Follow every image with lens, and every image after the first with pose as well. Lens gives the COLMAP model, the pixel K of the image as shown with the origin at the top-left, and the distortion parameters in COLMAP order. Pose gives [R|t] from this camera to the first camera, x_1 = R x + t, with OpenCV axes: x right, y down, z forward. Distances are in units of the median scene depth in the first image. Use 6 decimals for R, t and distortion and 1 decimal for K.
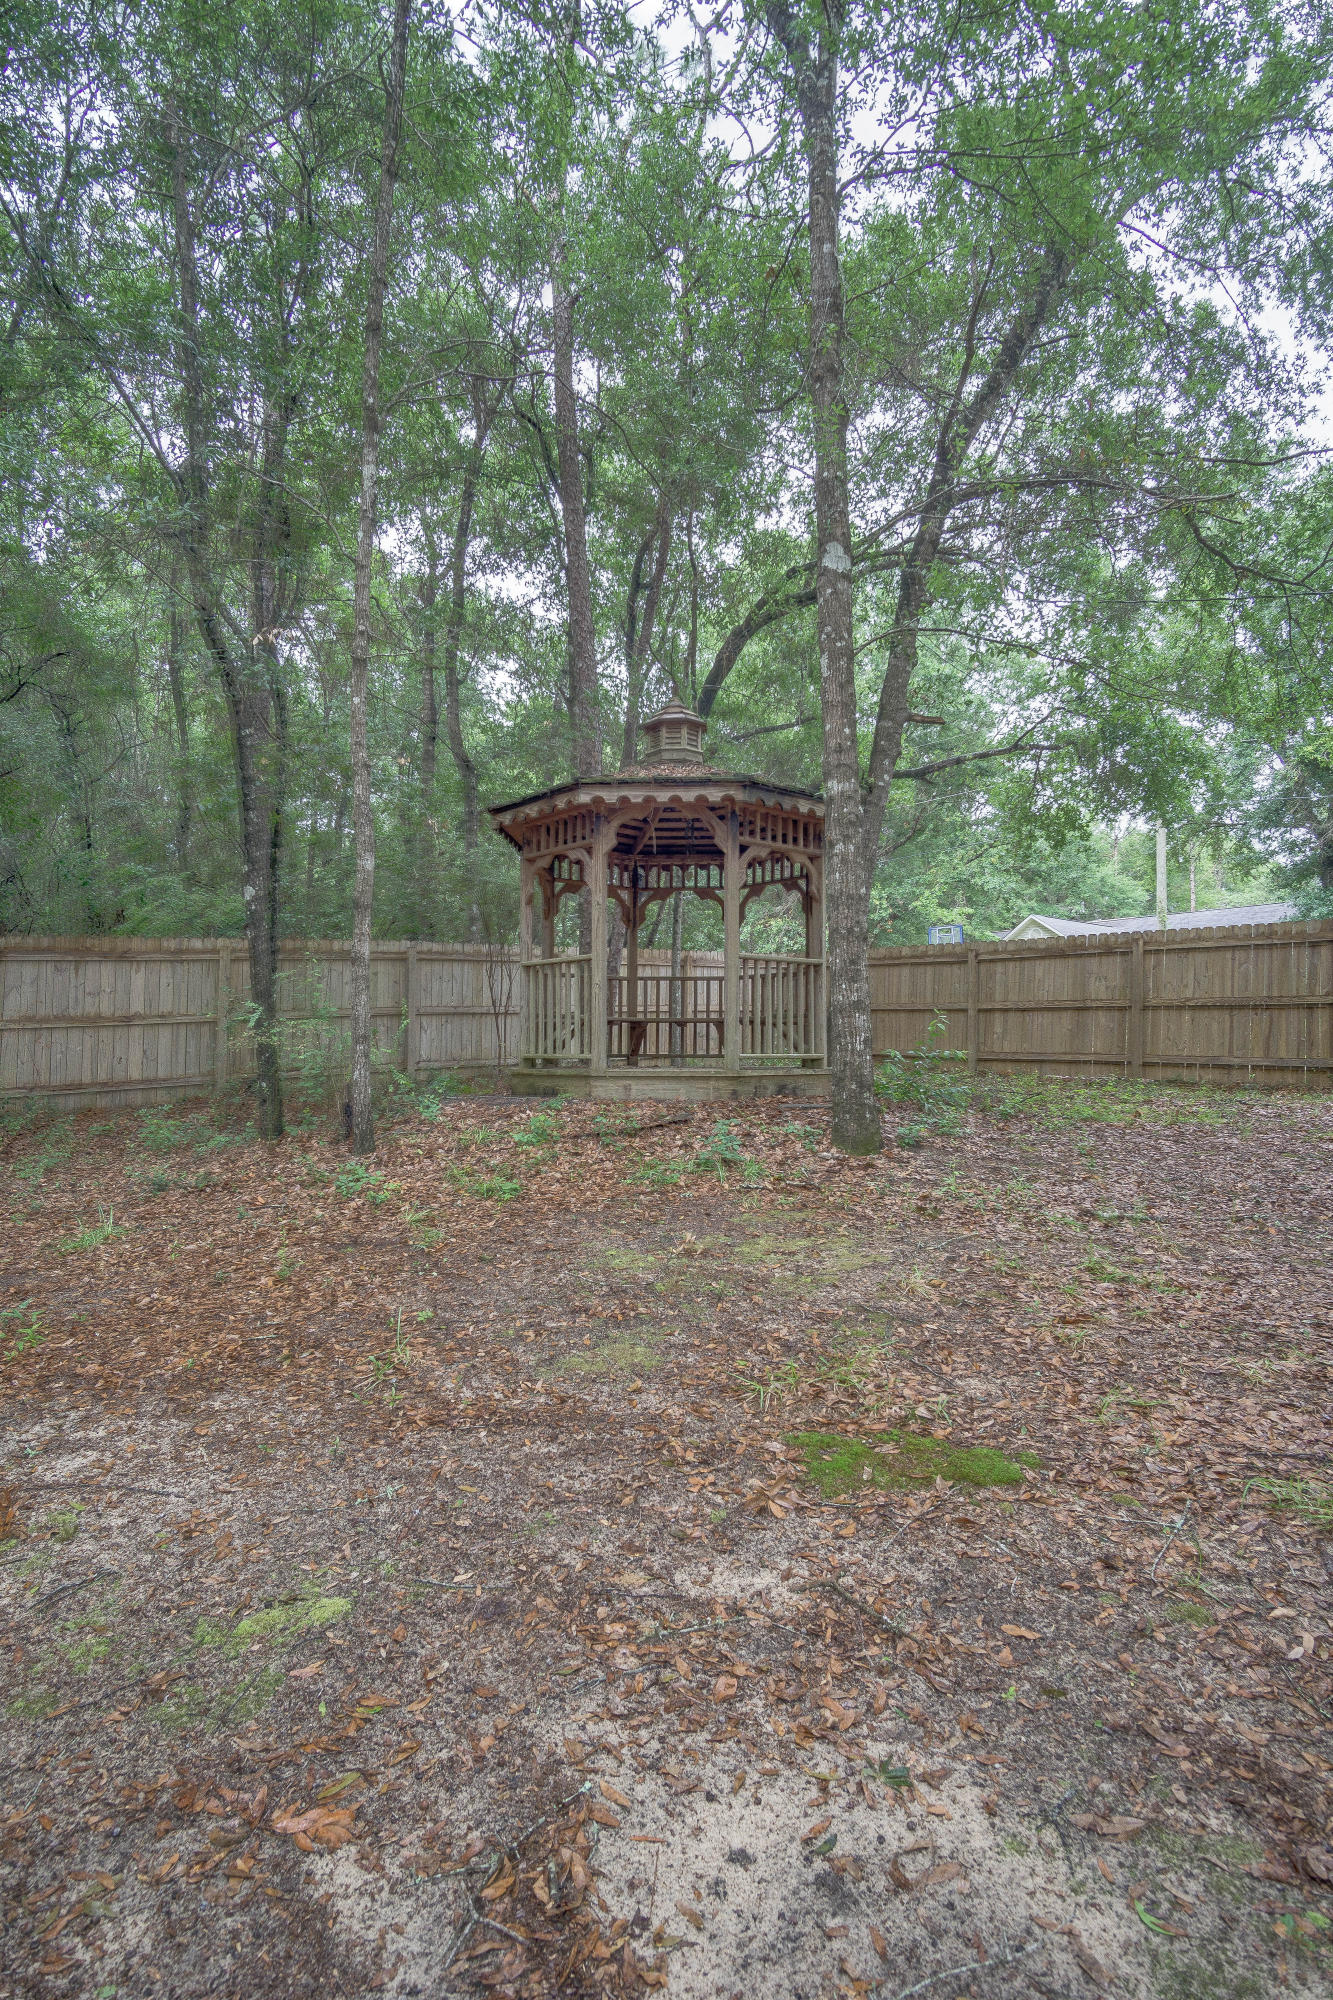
lens RADIAL K [[1087.7, 0, 667.9], [0, 1087.7, 1000.9], [0, 0, 1]] dist [-0.021159, 0.000126]
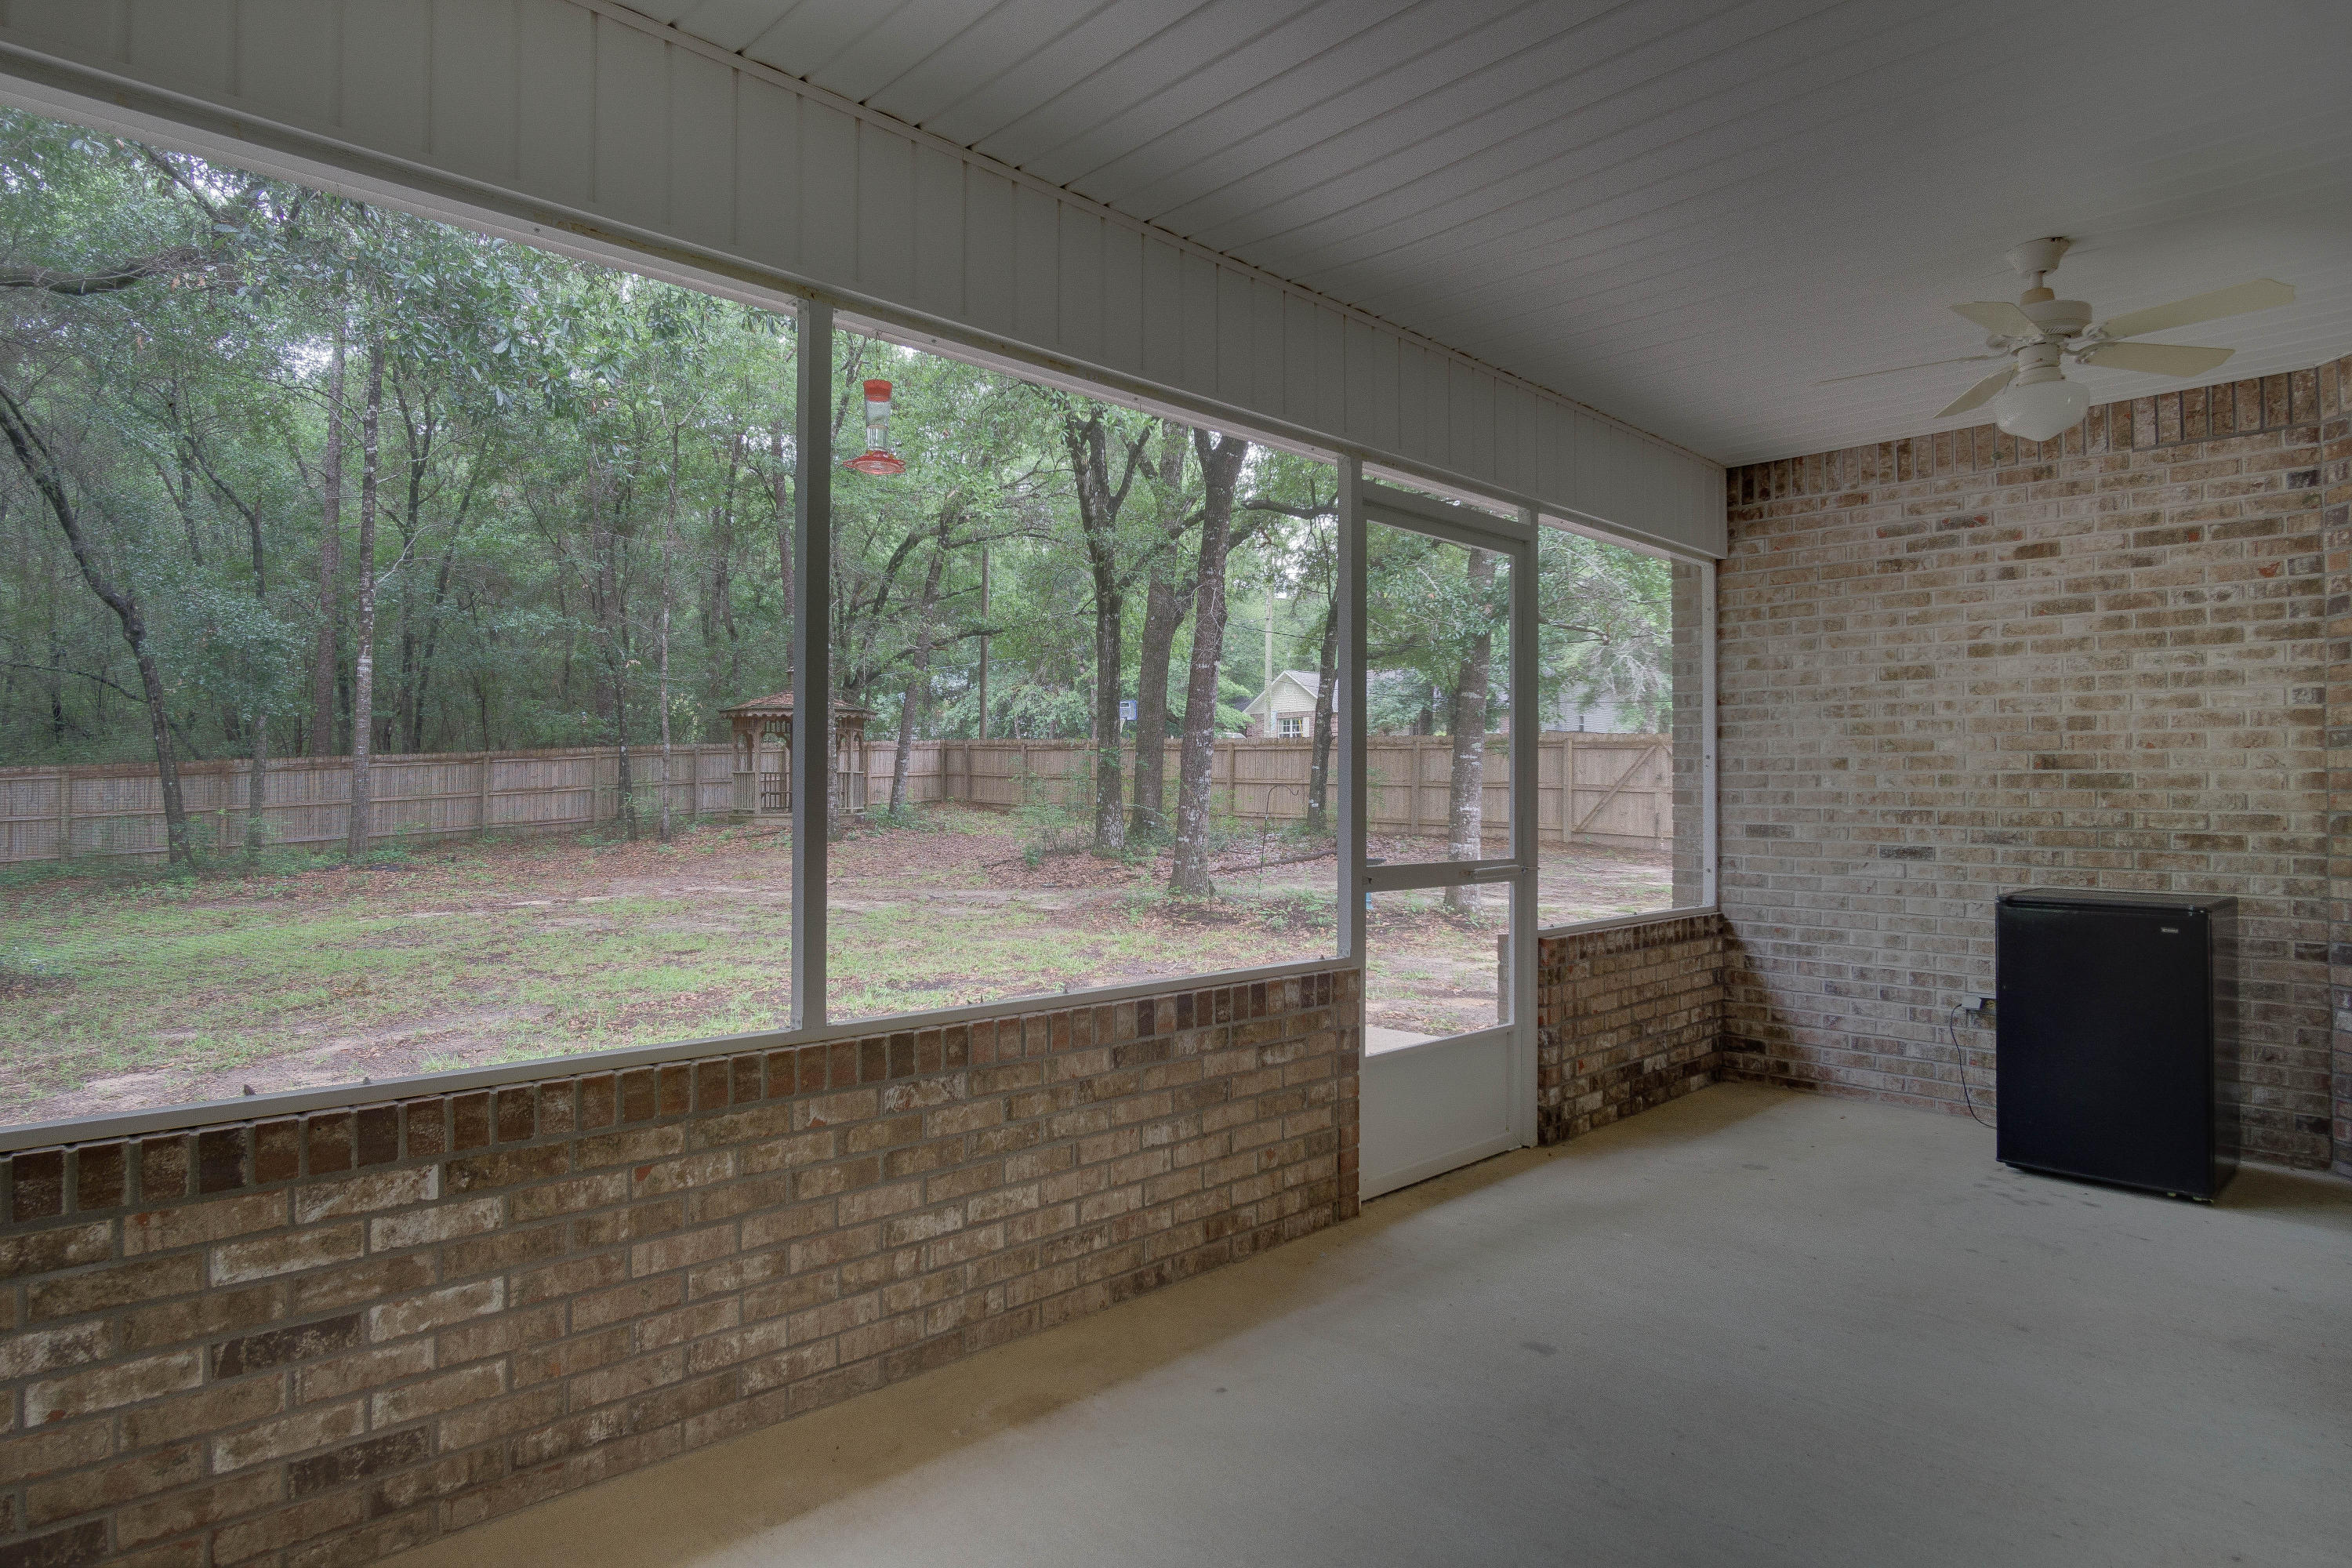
lens RADIAL K [[1279.2, 0, 1176.6], [0, 1279.2, 783.4], [0, 0, 1]] dist [-0.021159, 0.000126]
pose [[0.995999, -0.002671, 0.089323, 0.480508], [-0.001363, 0.998983, 0.045077, -0.109714], [-0.089352, -0.045018, 0.994982, -1.556804]]
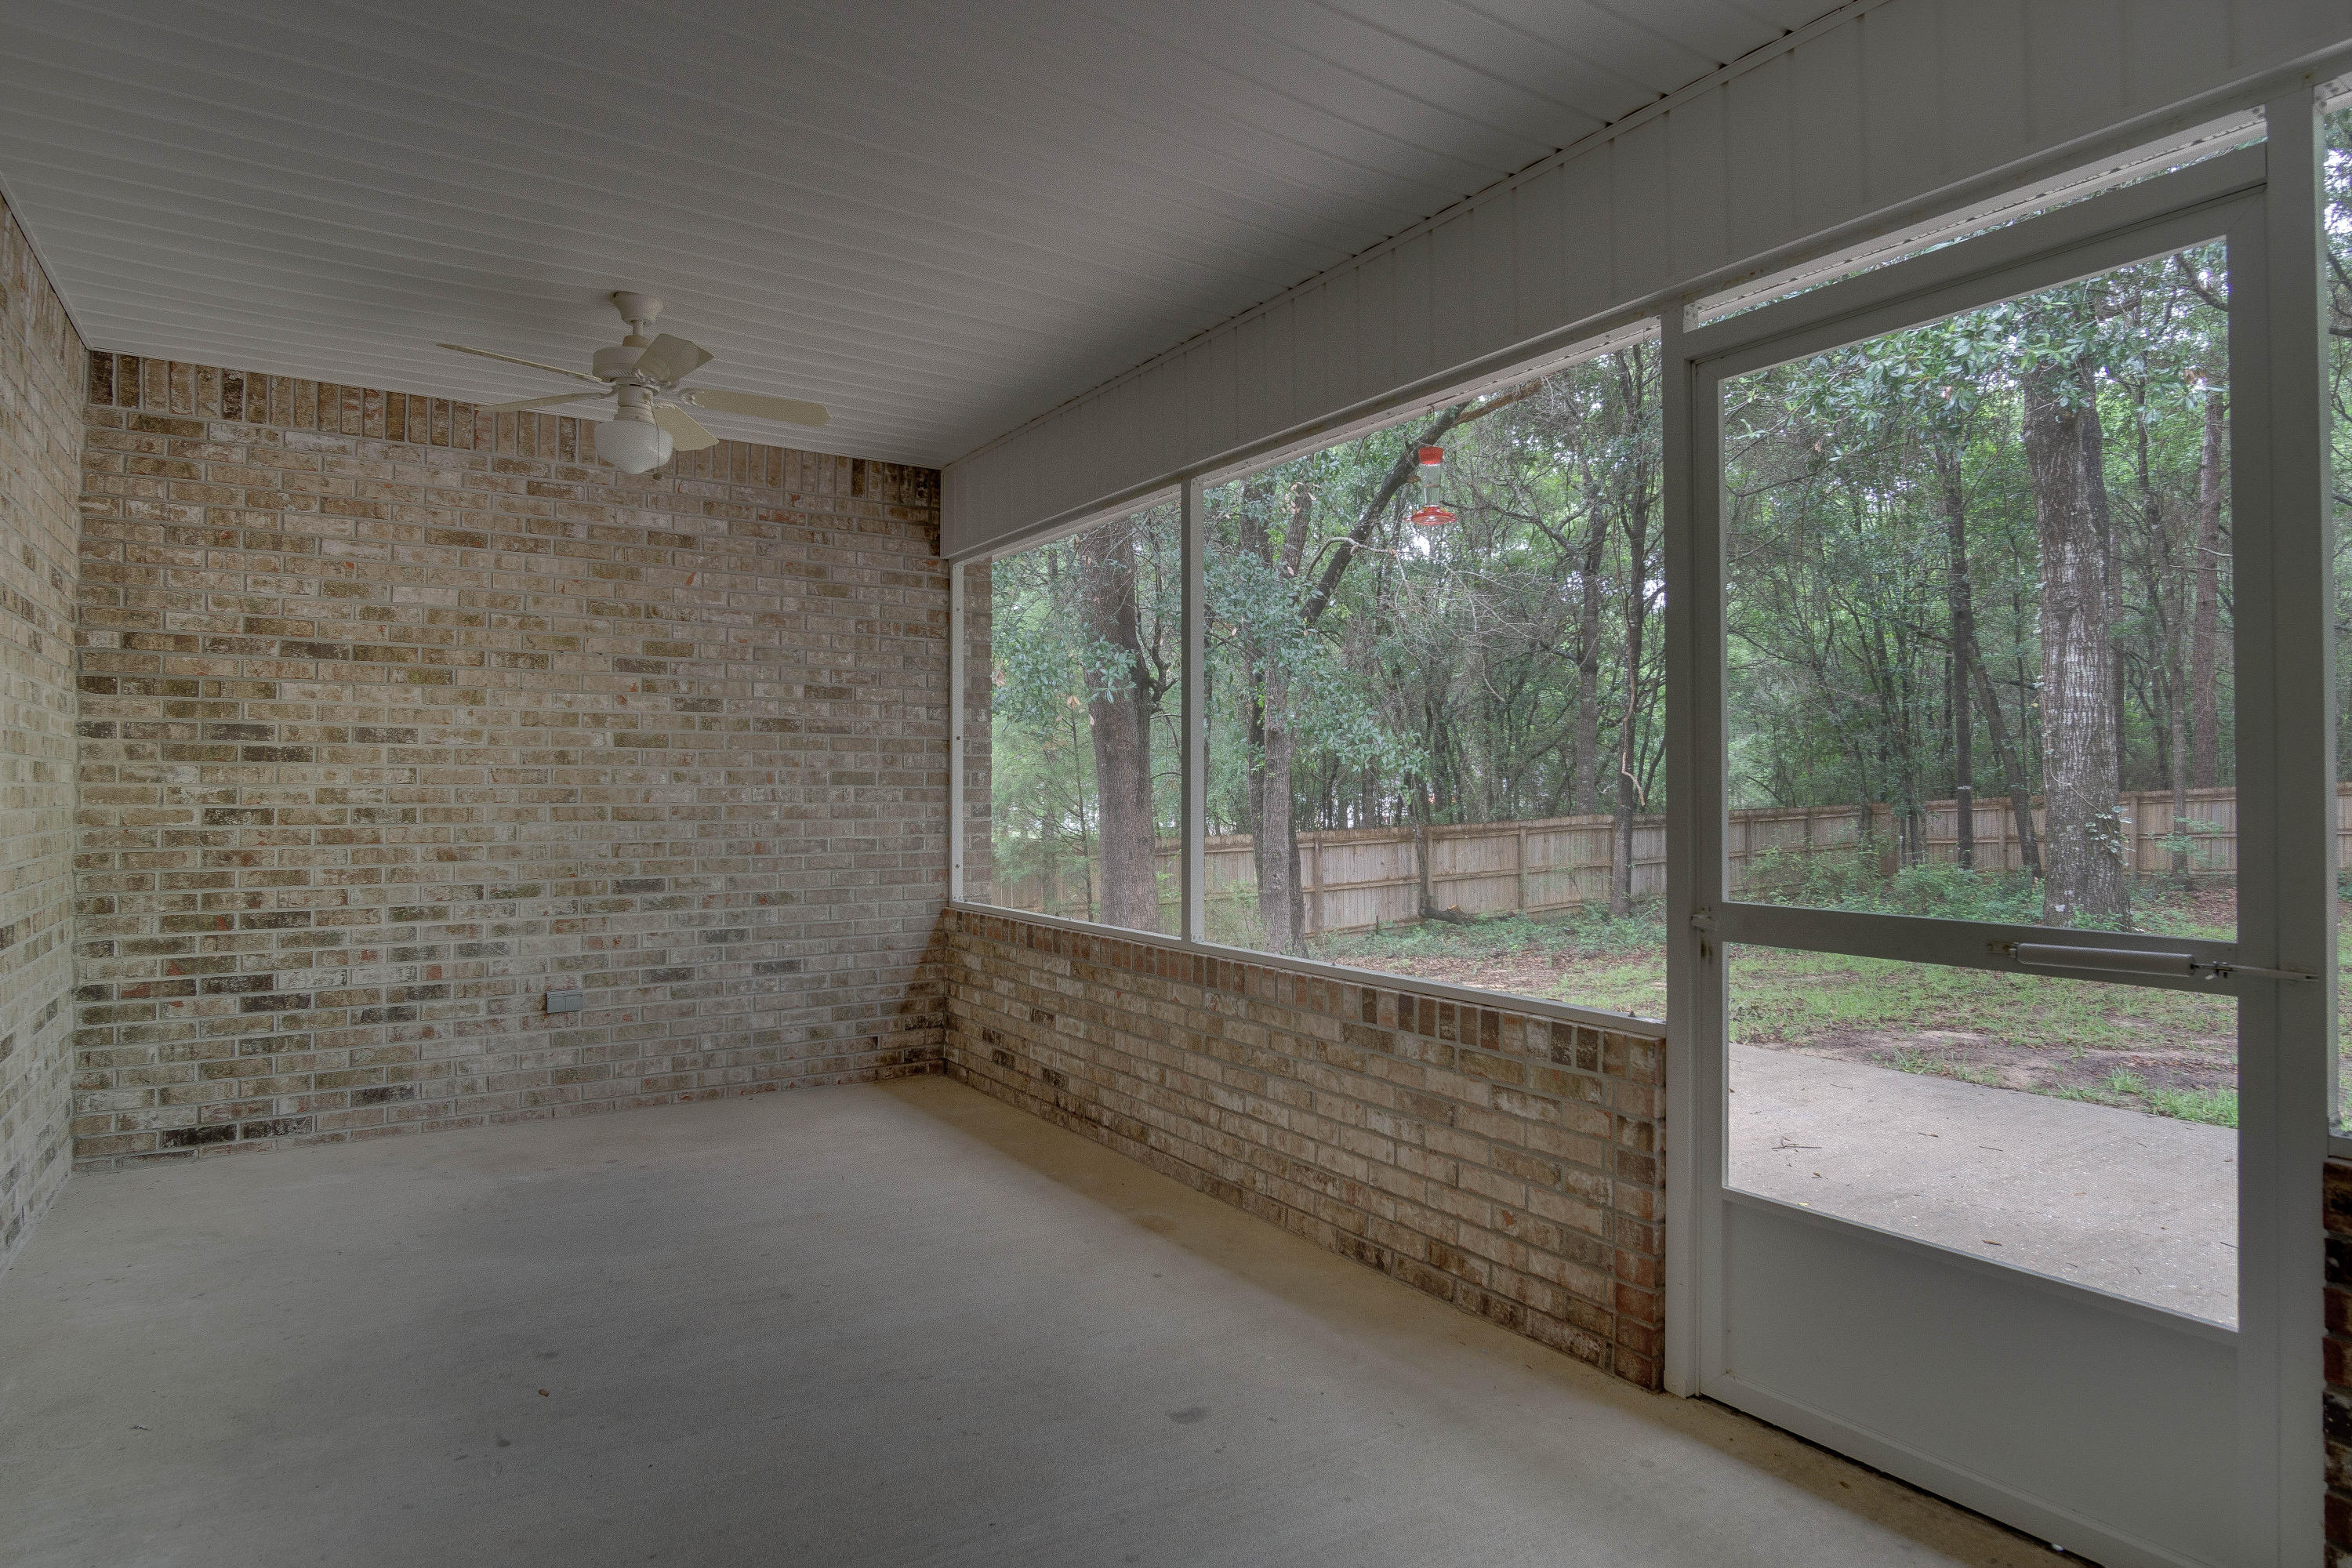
lens RADIAL K [[1279.2, 0, 1177.0], [0, 1279.2, 780.2], [0, 0, 1]] dist [-0.021159, 0.000126]
pose [[-0.078893, -0.016397, -0.996748, 0.740602], [0.051428, 0.998466, -0.020496, -0.096715], [0.995556, -0.052878, -0.077929, -1.344446]]
